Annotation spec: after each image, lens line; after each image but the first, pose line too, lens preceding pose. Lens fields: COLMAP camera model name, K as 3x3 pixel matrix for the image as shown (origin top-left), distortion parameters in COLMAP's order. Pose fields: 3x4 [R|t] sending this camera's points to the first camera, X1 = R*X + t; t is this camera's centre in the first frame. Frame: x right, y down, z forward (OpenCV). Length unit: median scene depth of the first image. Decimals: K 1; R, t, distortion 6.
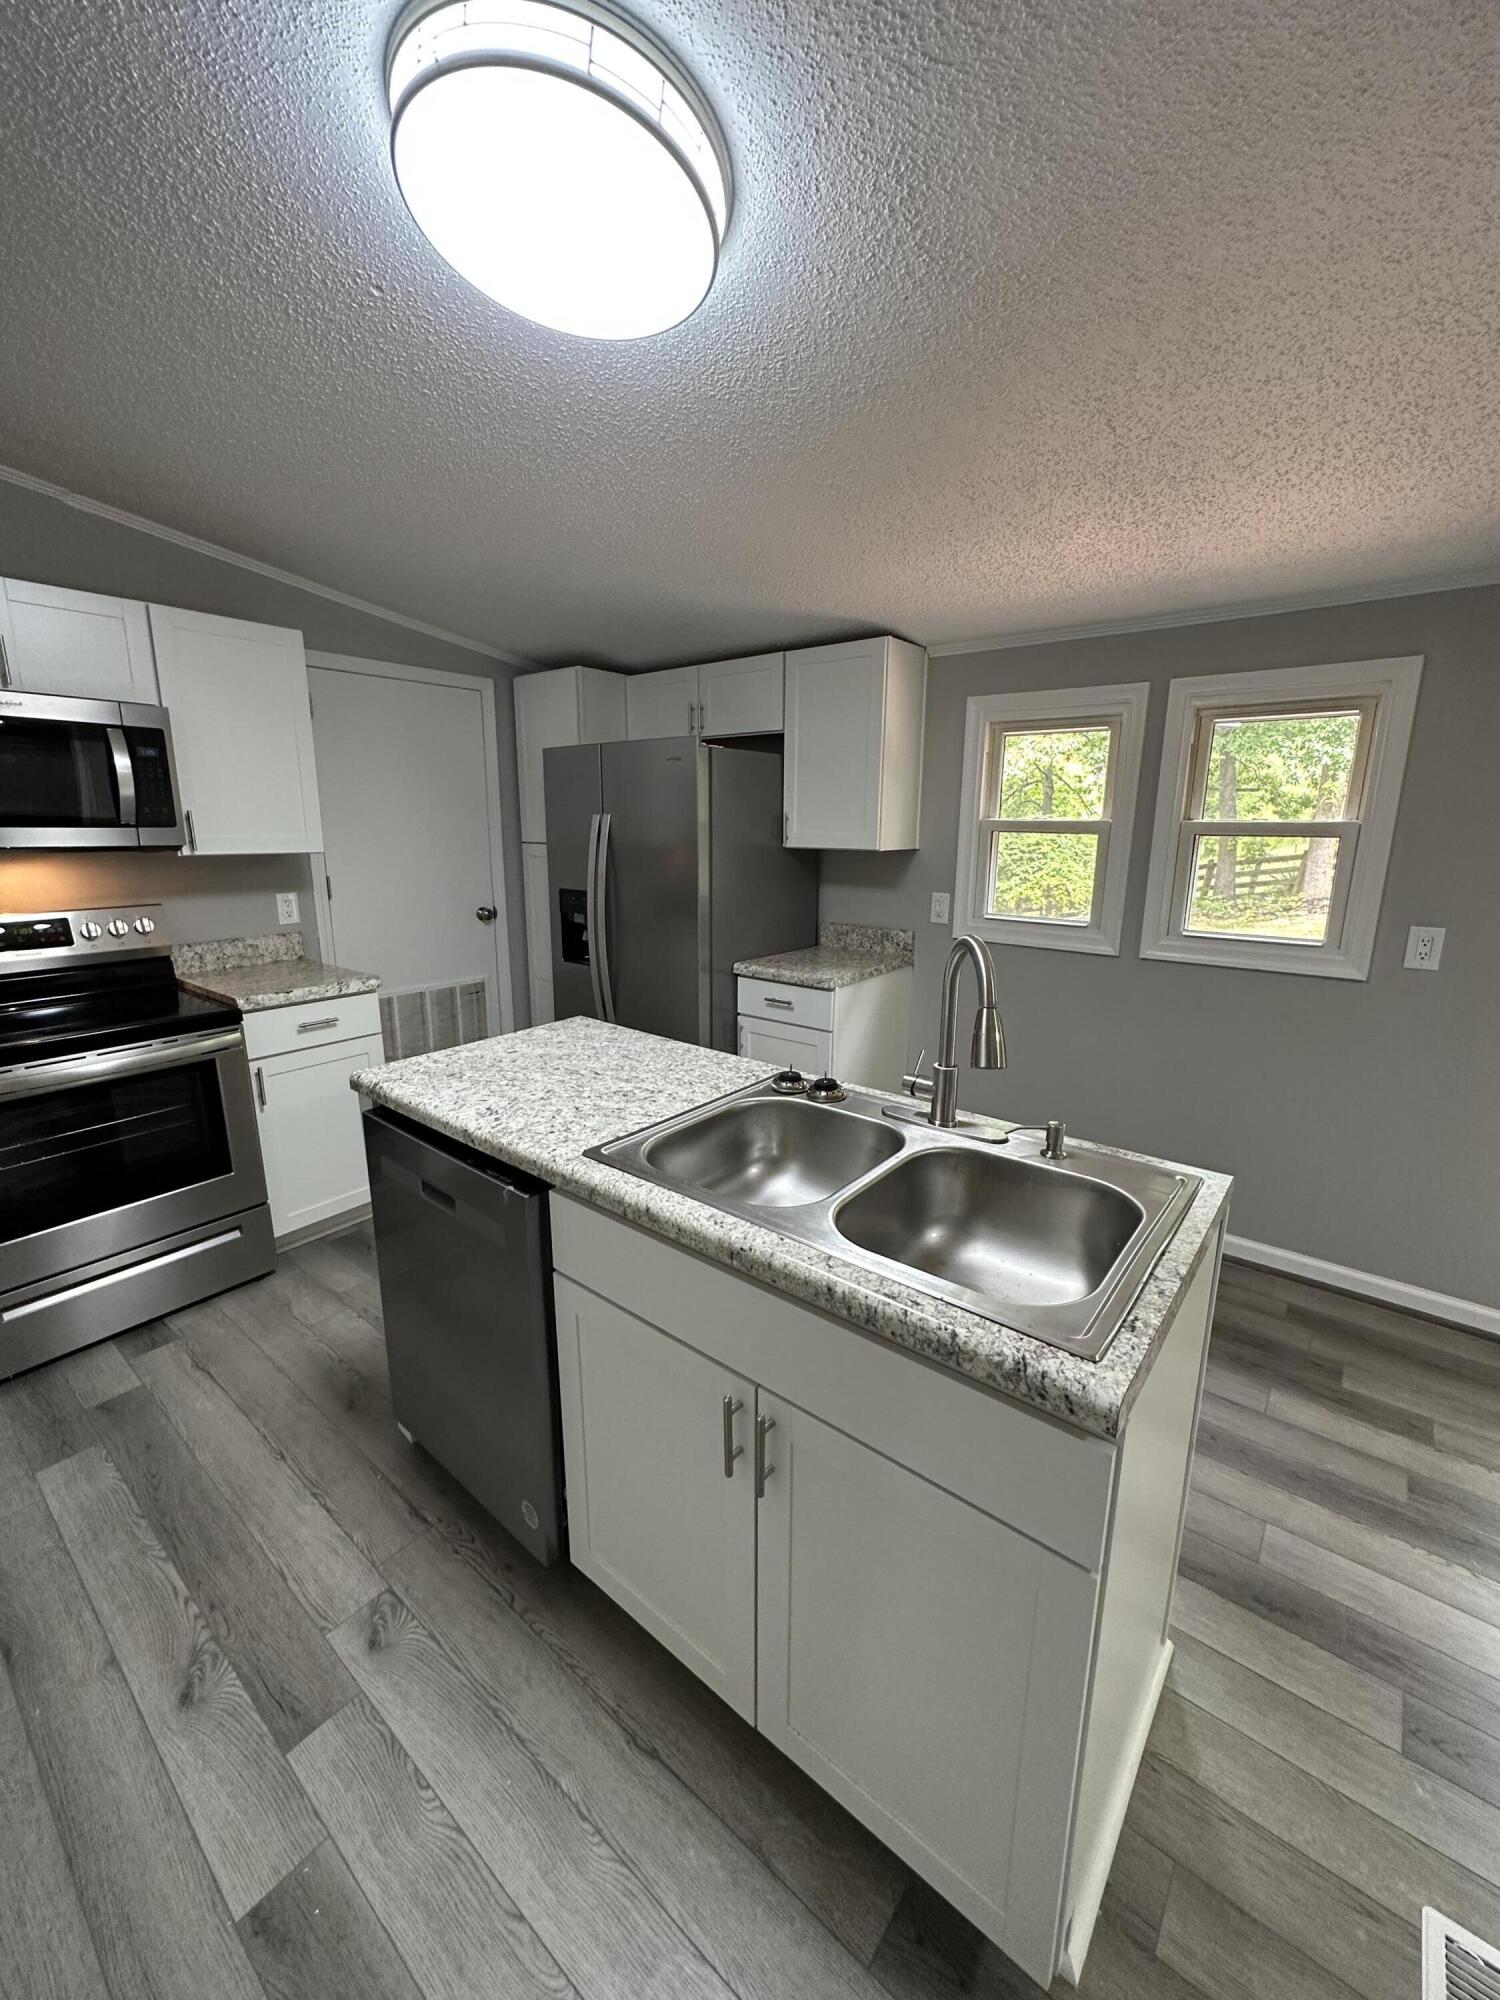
lens RADIAL K [[798.6, 0, 750.2], [0, 798.6, 997.4], [0, 0, 1]] dist [-0.001867, 0.000559]
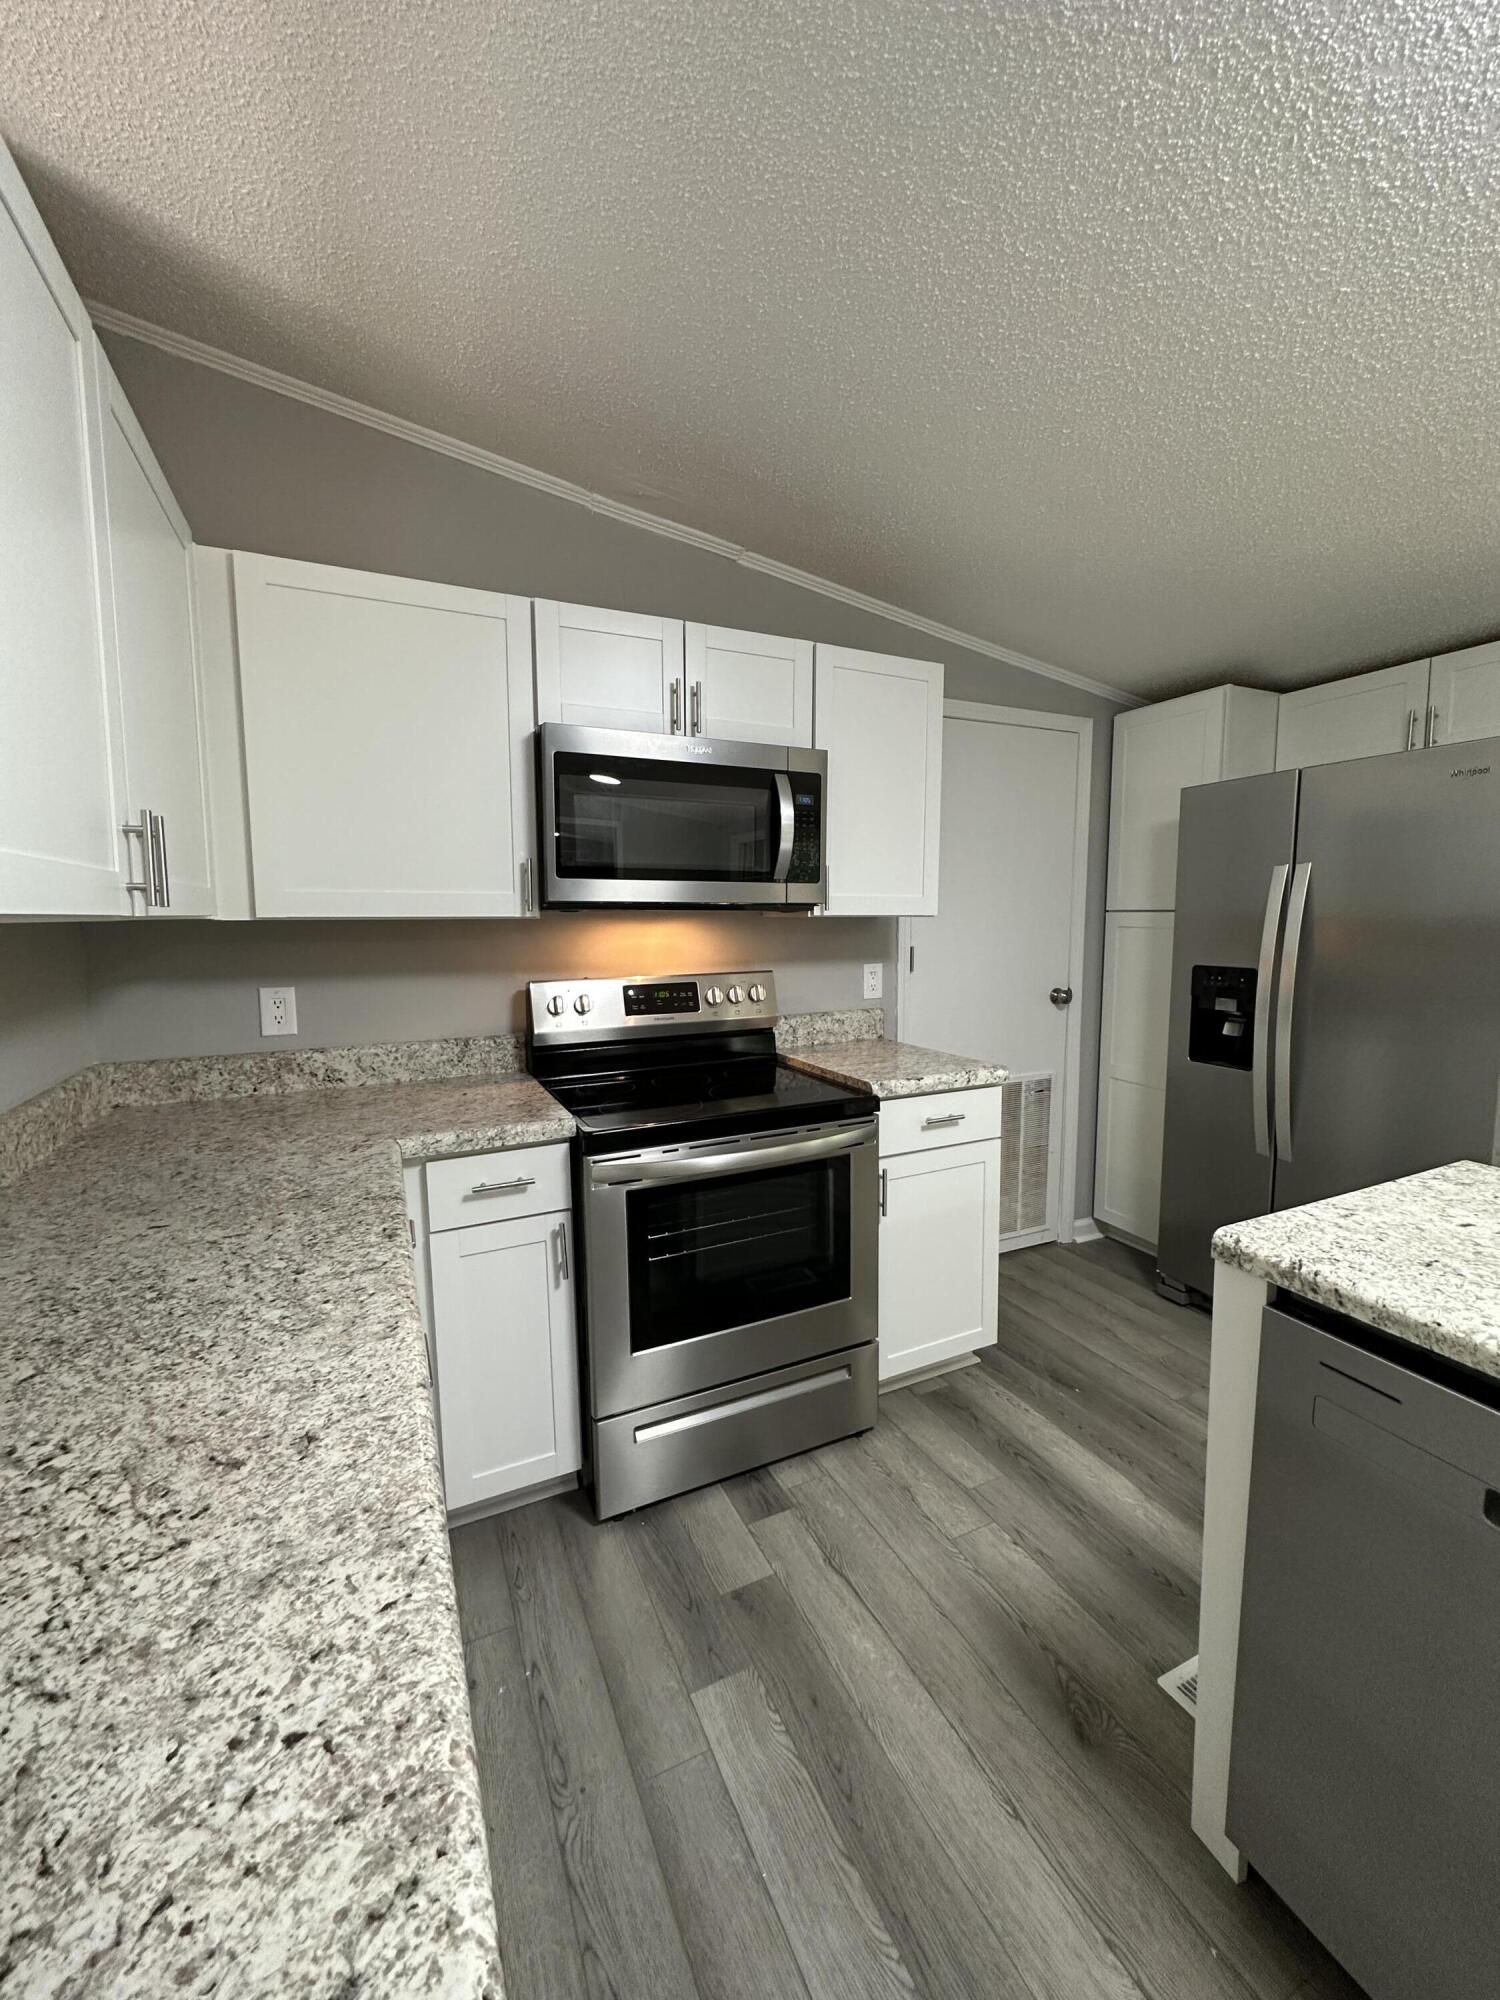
lens RADIAL K [[798.6, 0, 750.2], [0, 798.6, 997.4], [0, 0, 1]] dist [-0.001867, 0.000559]
pose [[0.897720, 0.033046, -0.439325, -0.364246], [-0.083583, 0.991848, -0.096187, 0.003545], [0.432565, 0.123069, 0.893164, 0.178336]]
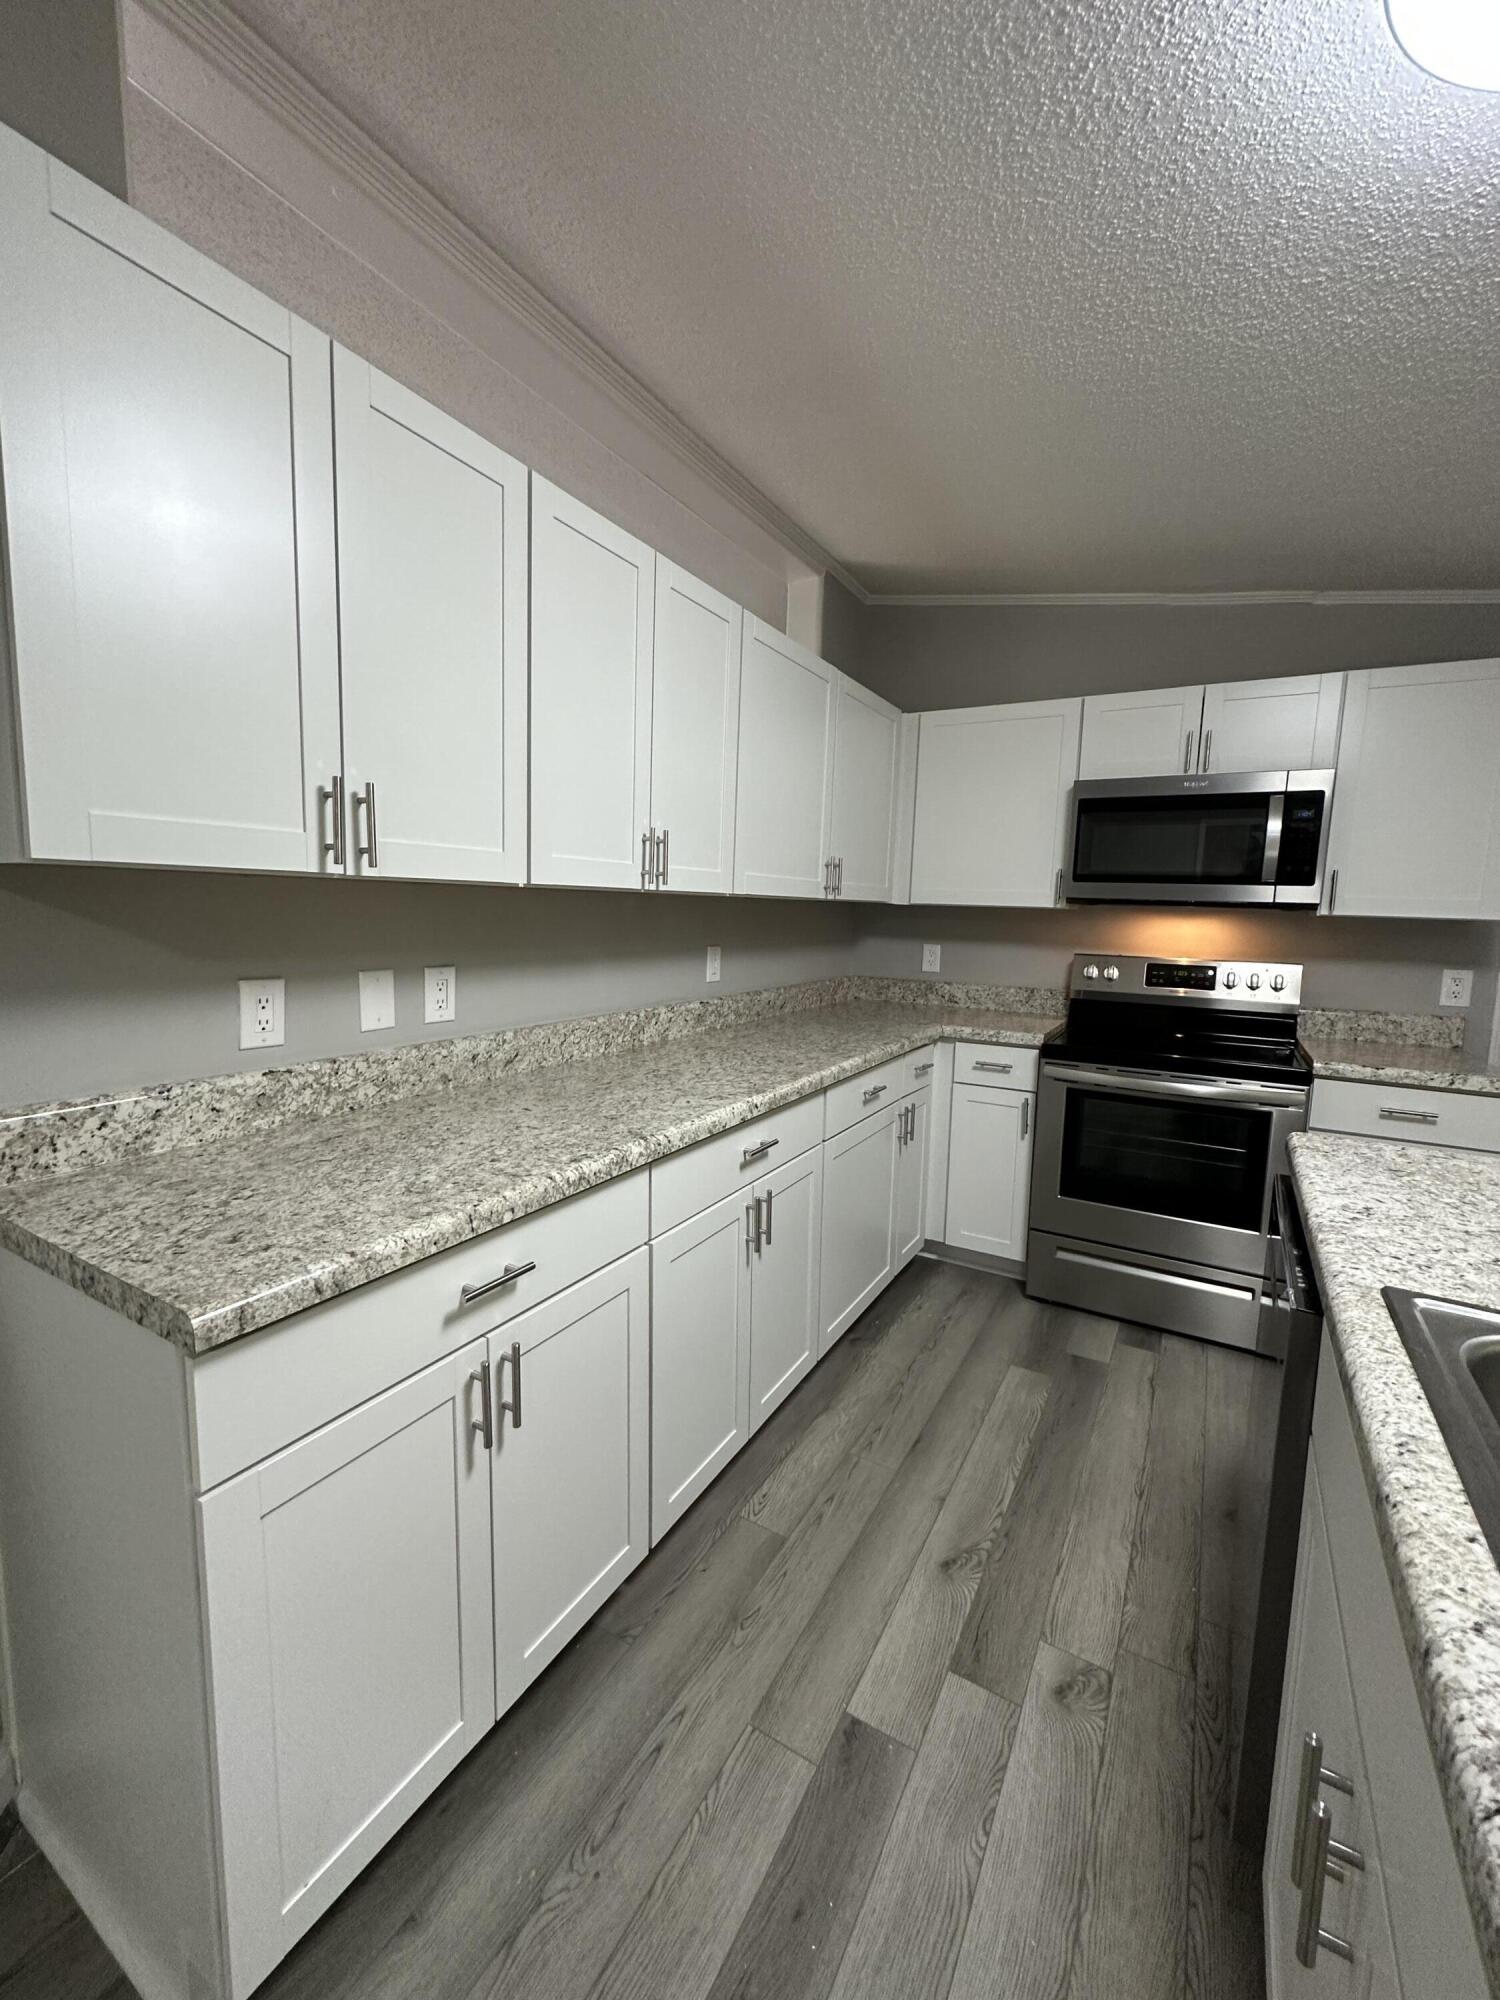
lens RADIAL K [[798.6, 0, 750.2], [0, 798.6, 997.4], [0, 0, 1]] dist [-0.001867, 0.000559]
pose [[0.146074, 0.110667, -0.983064, 0.168429], [-0.241917, 0.967549, 0.072974, 0.020410], [0.959239, 0.227160, 0.168105, 0.165679]]
